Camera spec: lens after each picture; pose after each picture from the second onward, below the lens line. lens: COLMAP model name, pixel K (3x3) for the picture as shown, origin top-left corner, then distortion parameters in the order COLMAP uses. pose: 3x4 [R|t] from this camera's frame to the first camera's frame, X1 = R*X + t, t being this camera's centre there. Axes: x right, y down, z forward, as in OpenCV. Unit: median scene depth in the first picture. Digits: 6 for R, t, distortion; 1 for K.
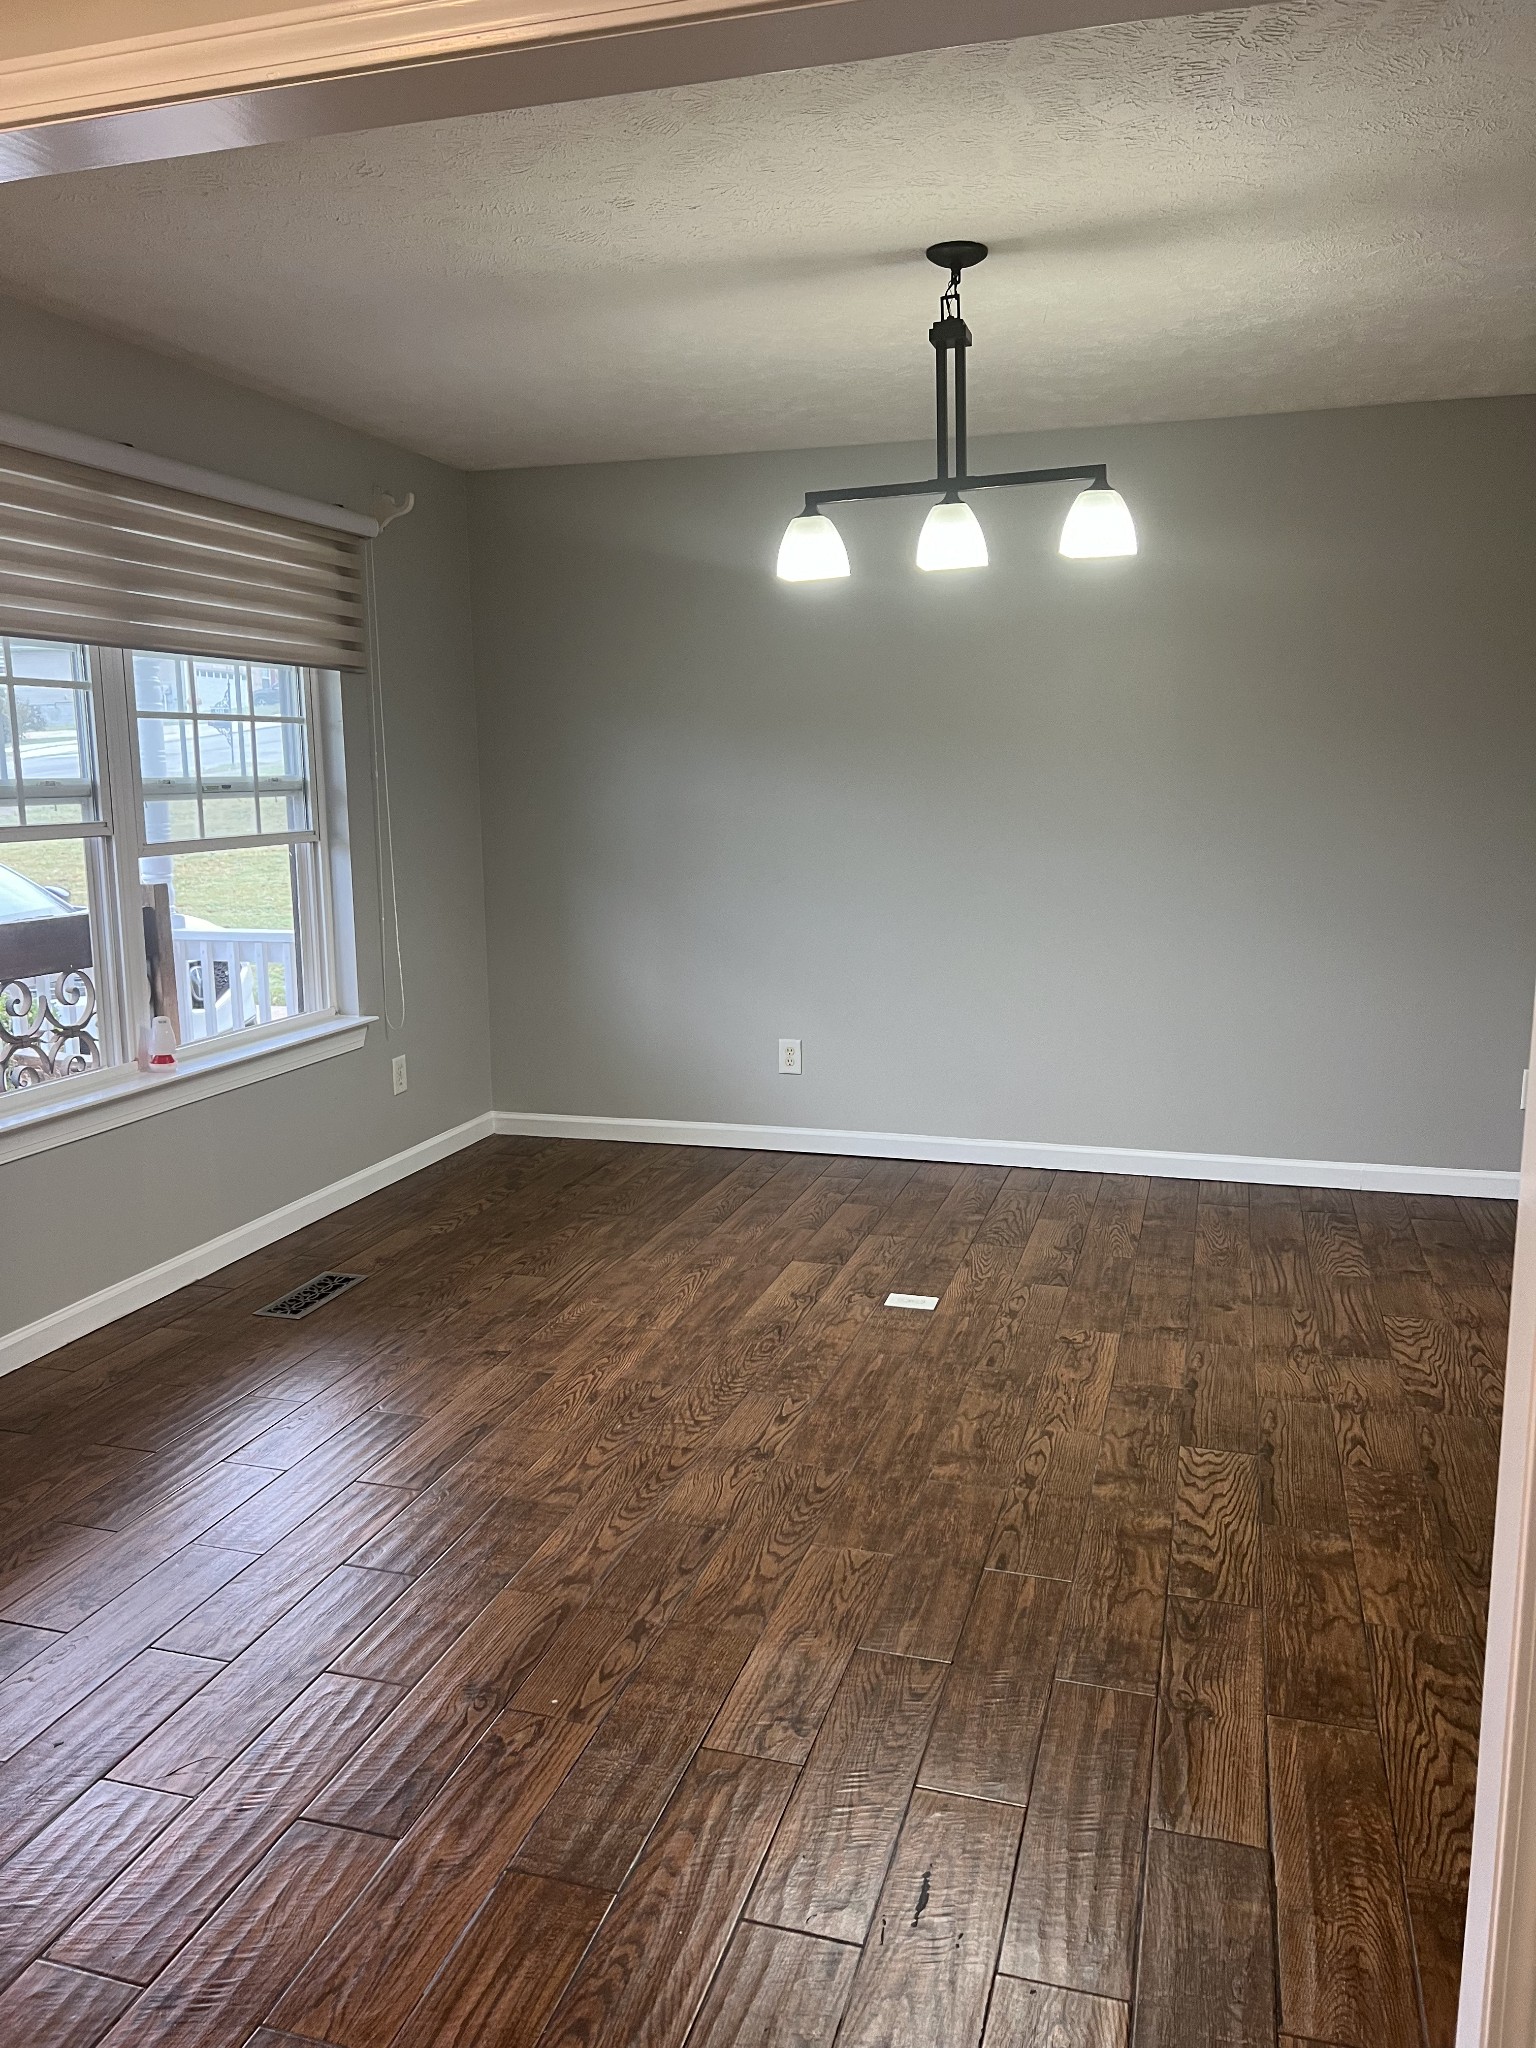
lens RADIAL K [[1549.5, 0, 768.0], [0, 1549.5, 1024.0], [0, 0, 1]] dist [0.008660, -0.007930]
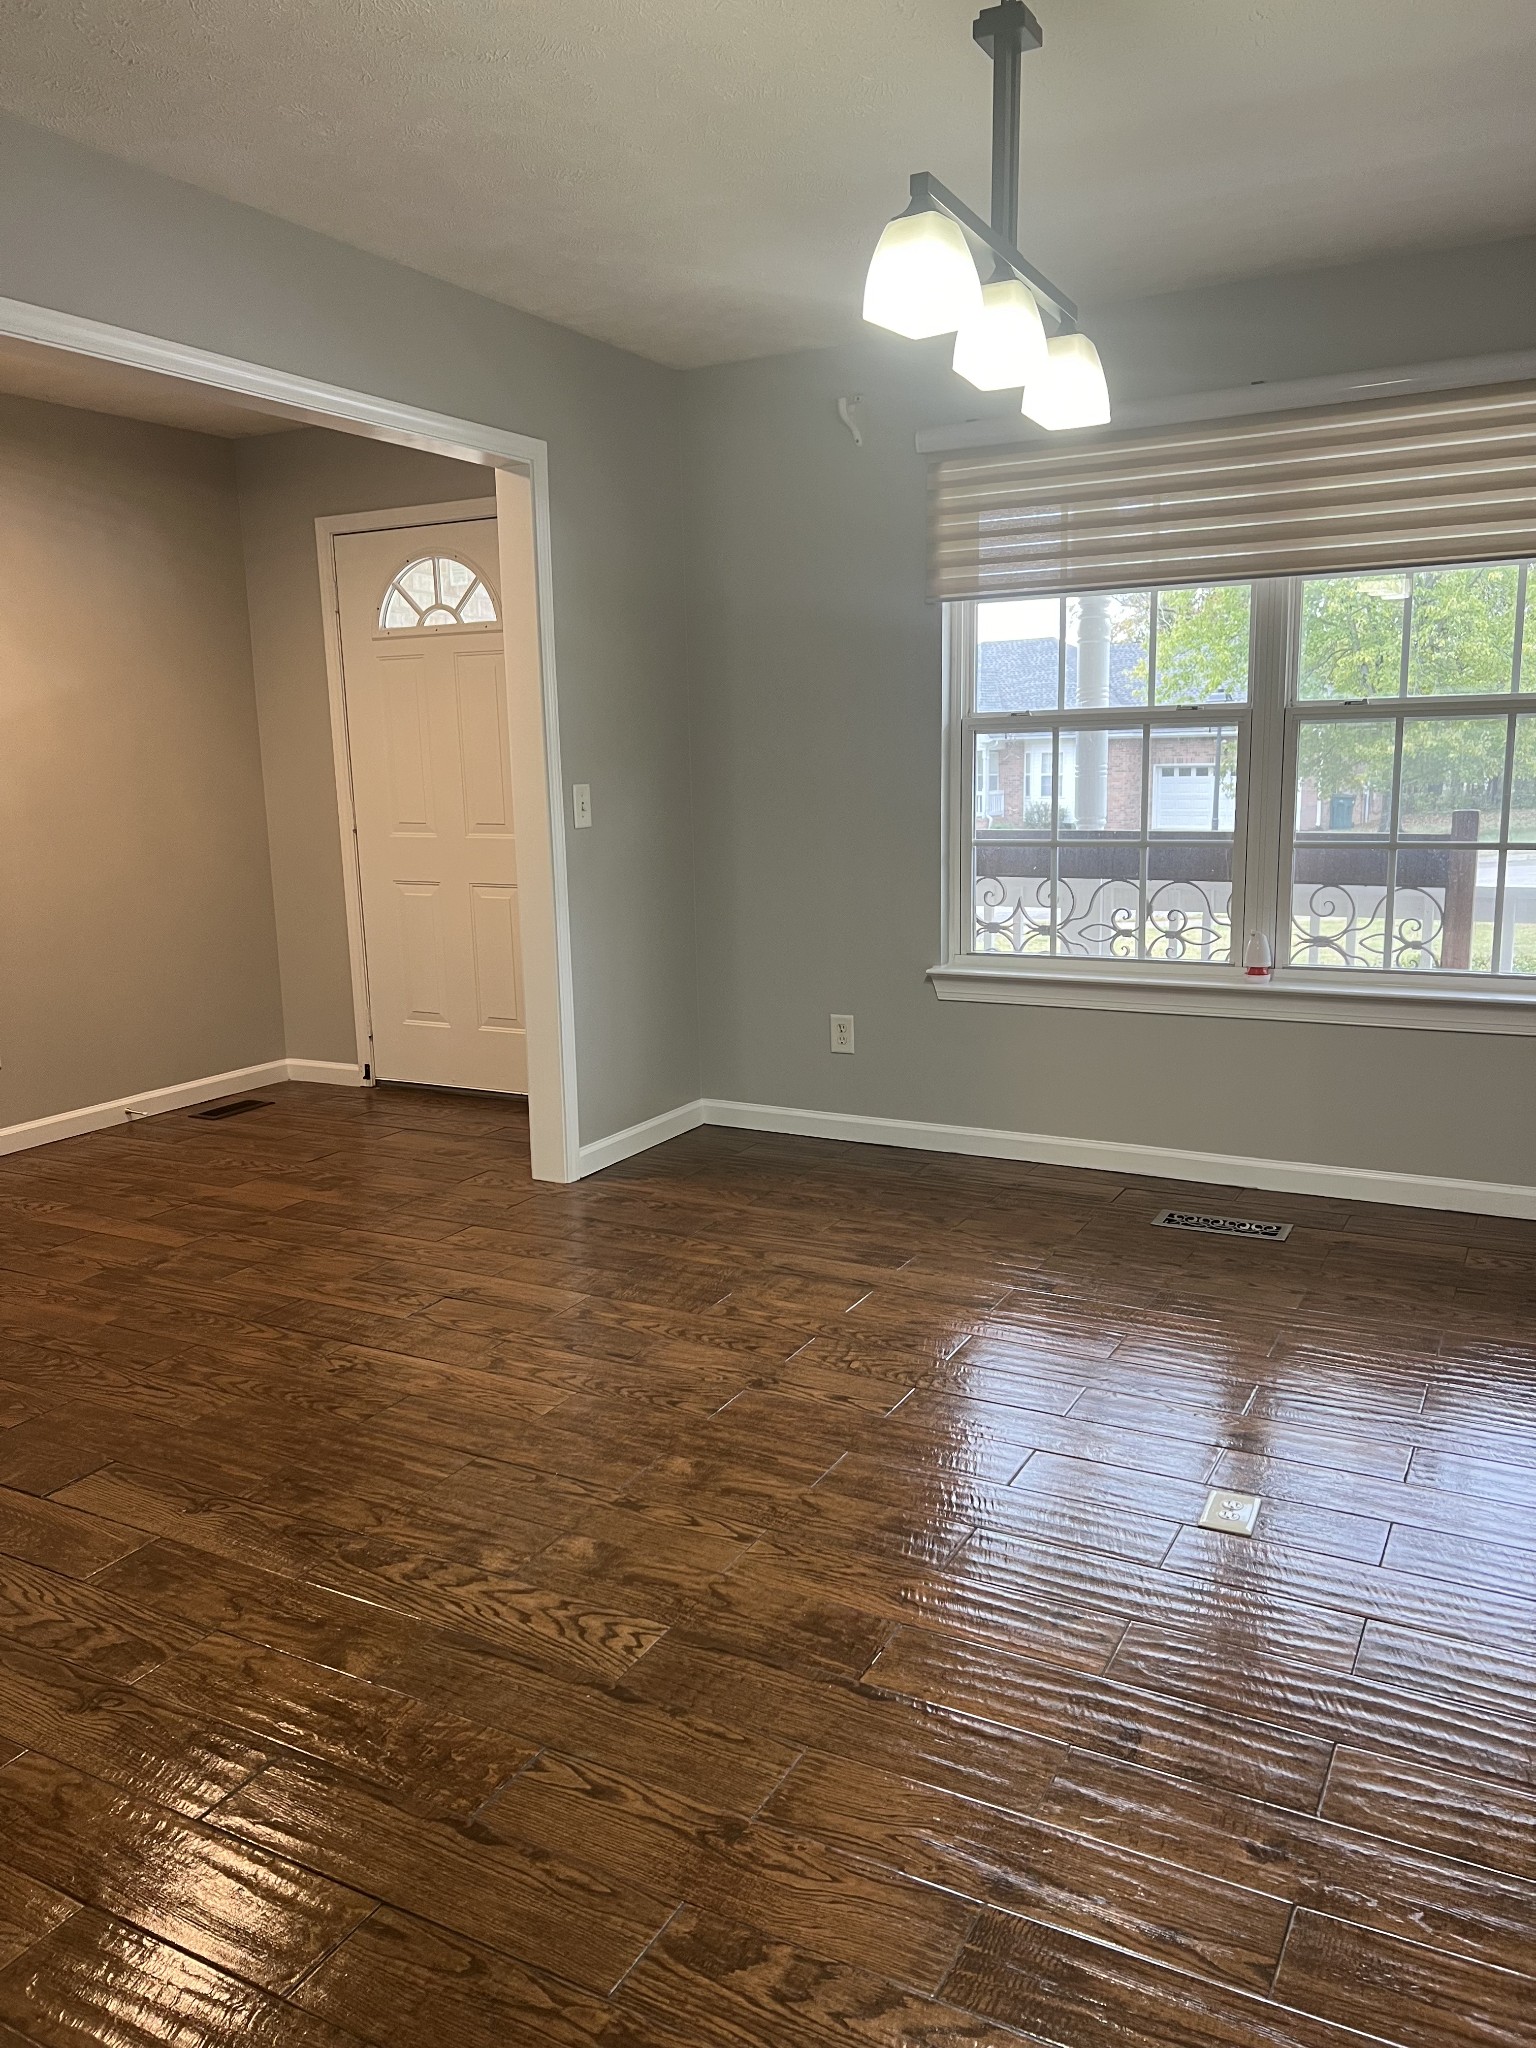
lens RADIAL K [[1549.5, 0, 768.0], [0, 1549.5, 1024.0], [0, 0, 1]] dist [0.008660, -0.007930]
pose [[-0.199969, 0.192720, -0.960662, 0.912923], [-0.144709, 0.963904, 0.223493, -0.169833], [0.969057, 0.183708, -0.164862, 1.131874]]
